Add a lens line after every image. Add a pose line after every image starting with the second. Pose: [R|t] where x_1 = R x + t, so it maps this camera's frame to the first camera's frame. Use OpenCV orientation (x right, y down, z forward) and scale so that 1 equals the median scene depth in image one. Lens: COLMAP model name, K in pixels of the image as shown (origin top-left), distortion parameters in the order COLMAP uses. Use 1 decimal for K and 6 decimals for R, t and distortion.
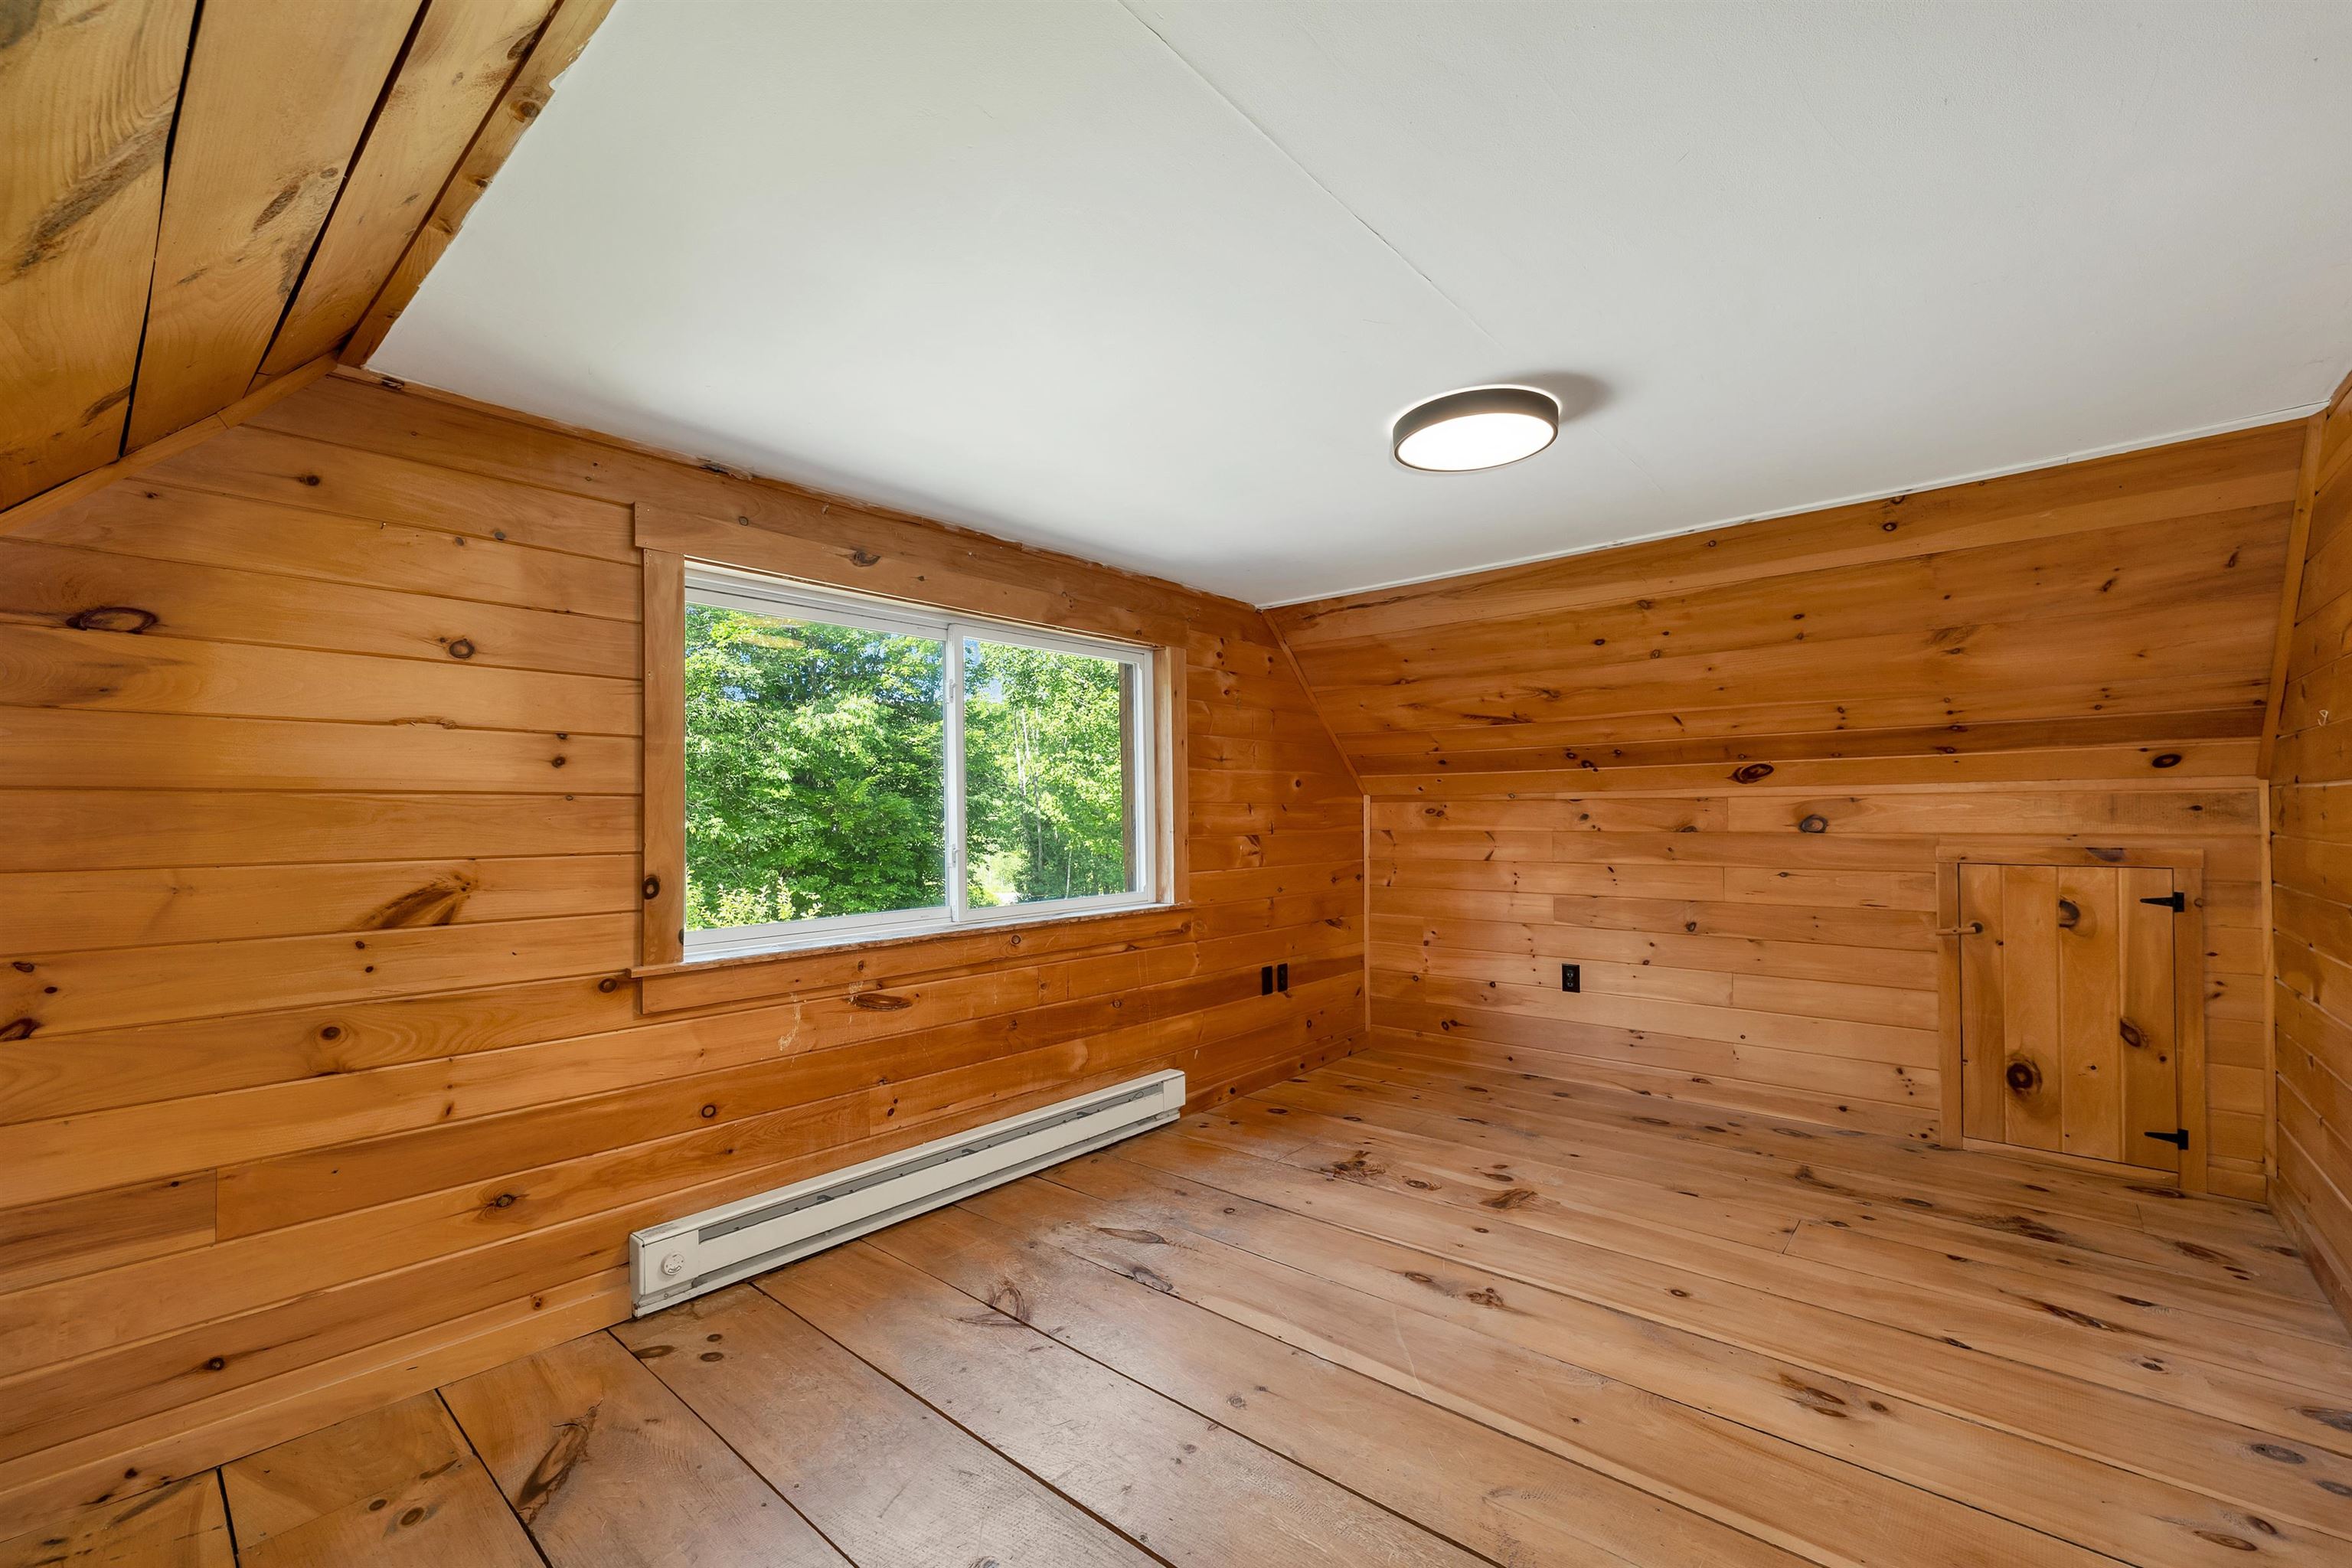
lens RADIAL K [[963.6, 0, 1188.7], [0, 963.6, 820.5], [0, 0, 1]] dist [0.006778, 0.000181]
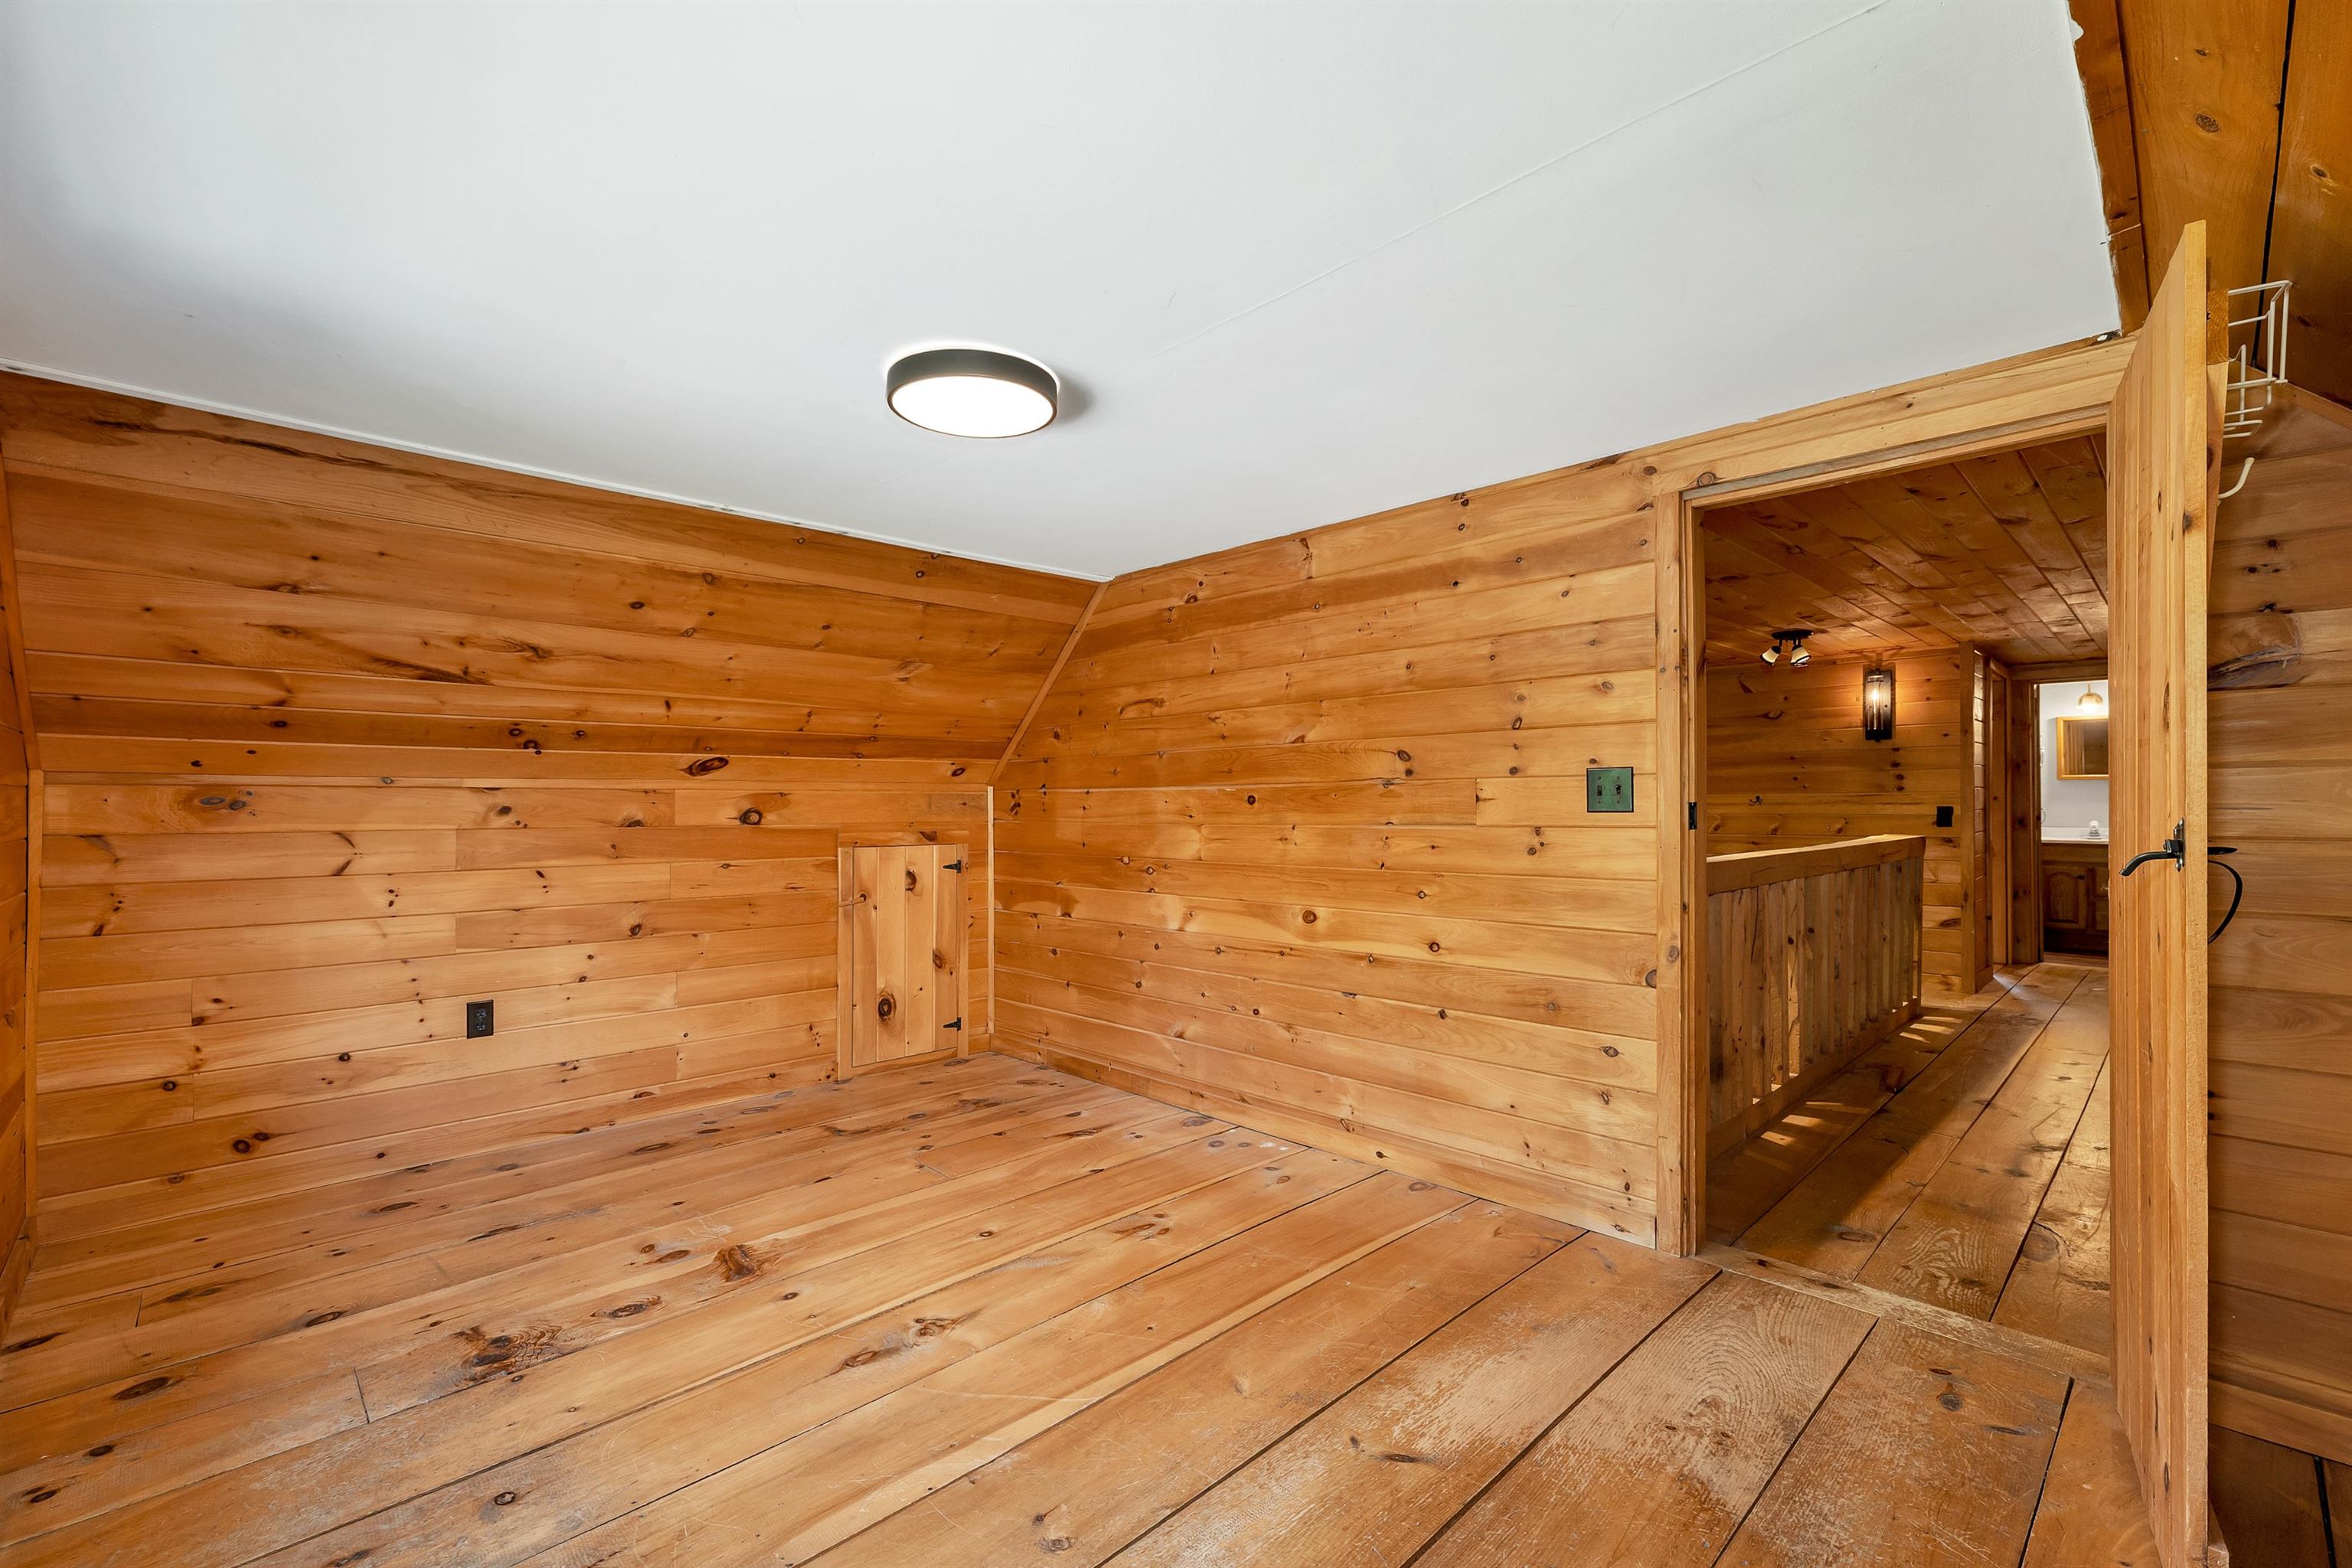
lens RADIAL K [[986.9, 0, 1167.7], [0, 986.9, 818.5], [0, 0, 1]] dist [0.001767, 0.000289]
pose [[0.107826, -0.006778, 0.994147, -0.417031], [0.007382, 0.999955, 0.006017, 0.002703], [-0.994142, 0.006690, 0.107871, 0.463146]]
